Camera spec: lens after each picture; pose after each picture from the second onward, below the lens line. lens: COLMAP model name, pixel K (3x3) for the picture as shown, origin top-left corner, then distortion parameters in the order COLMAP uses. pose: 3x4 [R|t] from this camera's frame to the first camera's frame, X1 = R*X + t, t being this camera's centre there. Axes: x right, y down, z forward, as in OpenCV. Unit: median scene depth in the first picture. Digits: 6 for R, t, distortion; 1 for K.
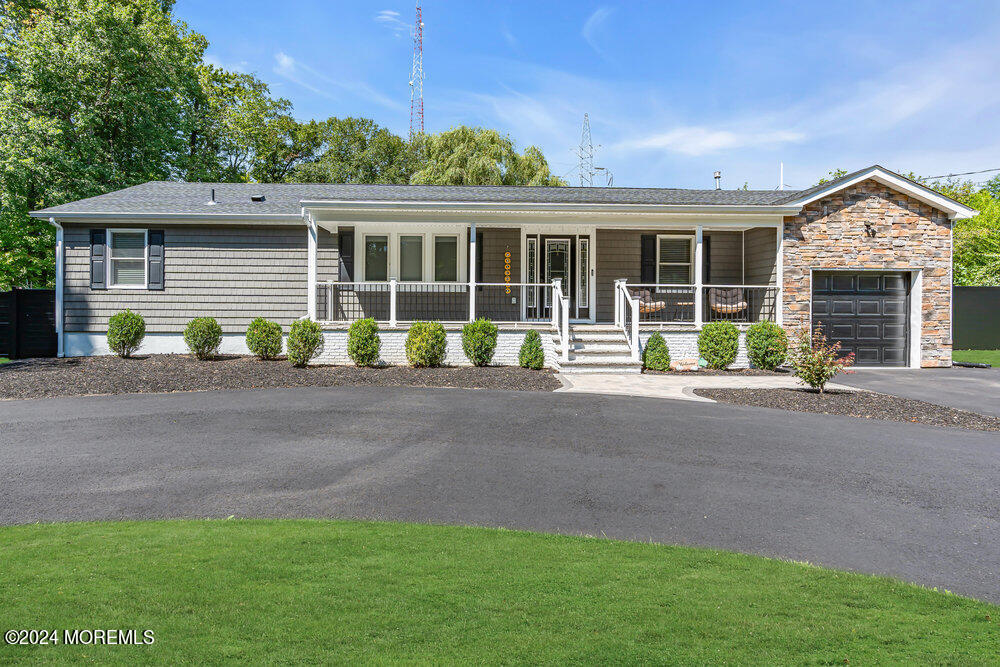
lens RADIAL K [[525.6, 0, 482.2], [0, 525.6, 308.7], [0, 0, 1]] dist [-0.012024, 0.000565]
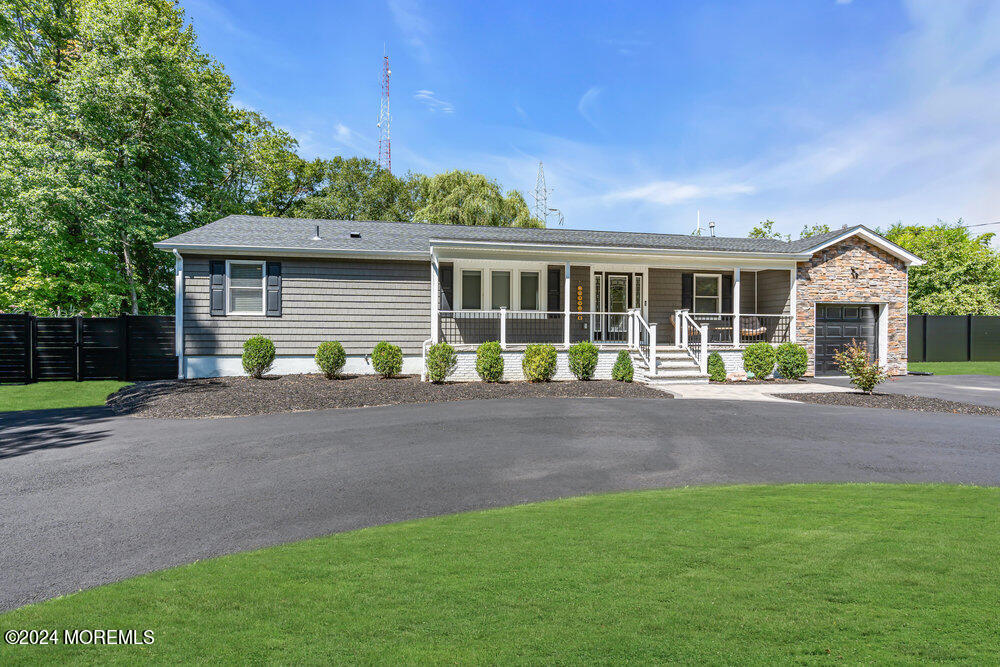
lens RADIAL K [[468.0, 0, 500.0], [0, 468.0, 333.5], [0, 0, 1]] dist [-0.011700, -0.000231]
pose [[0.989904, -0.002588, 0.141717, -0.293446], [0.001783, 0.999982, 0.005806, -0.004997], [-0.141730, -0.005495, 0.989890, -0.041208]]
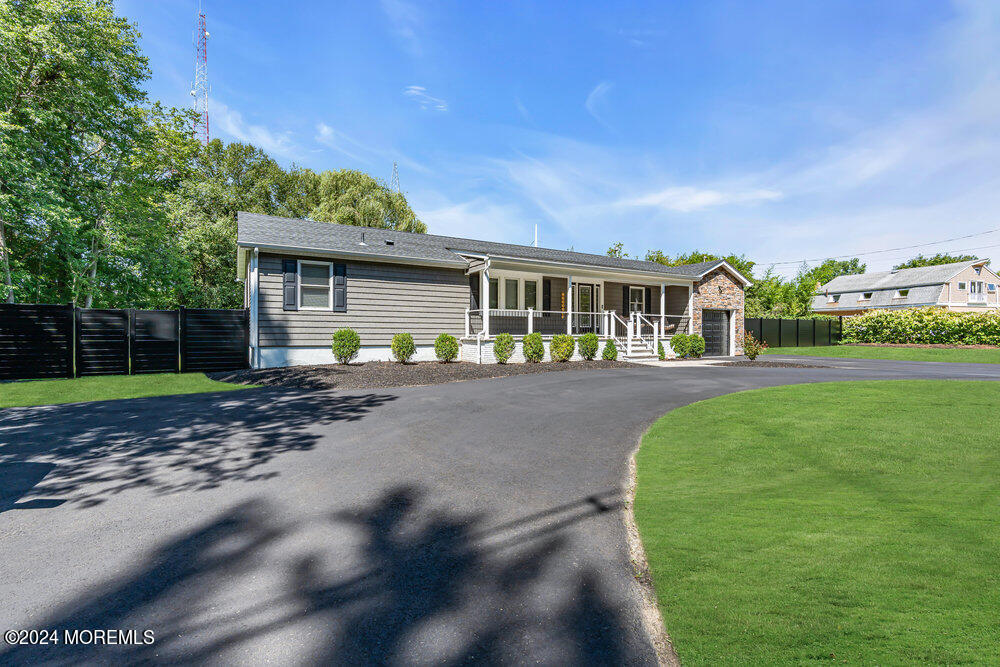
lens RADIAL K [[450.2, 0, 500.0], [0, 450.2, 333.5], [0, 0, 1]] dist [-0.011372, 0.000039]
pose [[0.874447, -0.004604, 0.485099, -0.816293], [-0.002431, 0.999901, 0.013872, -0.000213], [-0.485115, -0.013310, 0.874349, -0.125636]]
